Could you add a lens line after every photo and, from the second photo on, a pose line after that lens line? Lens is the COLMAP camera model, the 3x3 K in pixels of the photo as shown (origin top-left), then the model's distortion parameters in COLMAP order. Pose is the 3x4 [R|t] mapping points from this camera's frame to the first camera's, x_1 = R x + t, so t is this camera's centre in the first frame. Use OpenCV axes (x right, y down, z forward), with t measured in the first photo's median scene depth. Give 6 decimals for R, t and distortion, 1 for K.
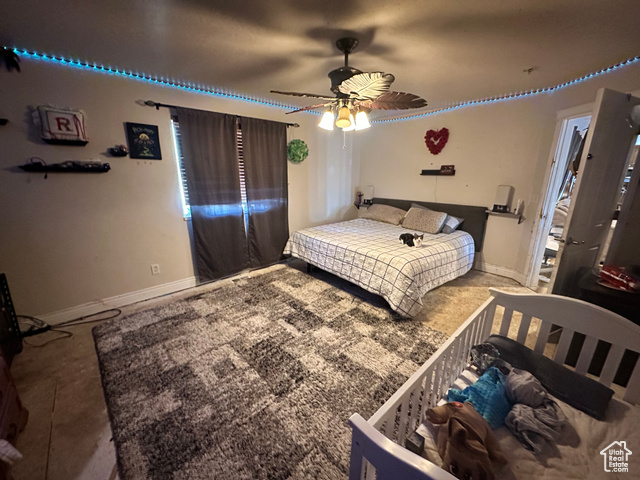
lens RADIAL K [[255.3, 0, 318.6], [0, 255.3, 240.7], [0, 0, 1]] dist [-0.003467, 0.000838]
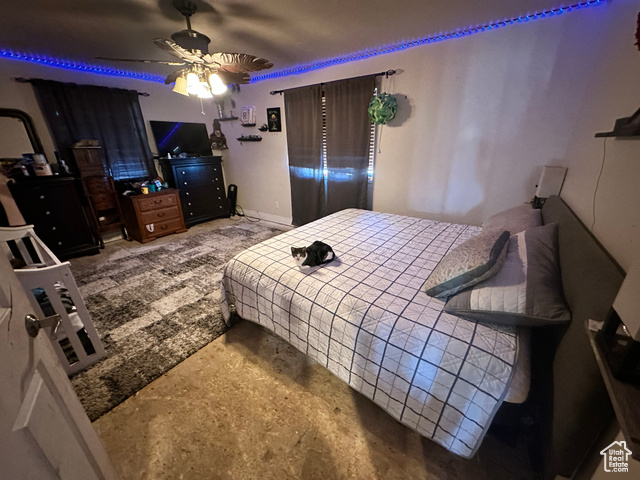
lens RADIAL K [[255.3, 0, 321.0], [0, 255.3, 238.9], [0, 0, 1]] dist [-0.003467, 0.000838]
pose [[0.196766, 0.342248, -0.918776, 1.085845], [-0.237529, 0.925820, 0.294003, -0.258964], [0.951243, 0.160386, 0.263464, 1.035617]]
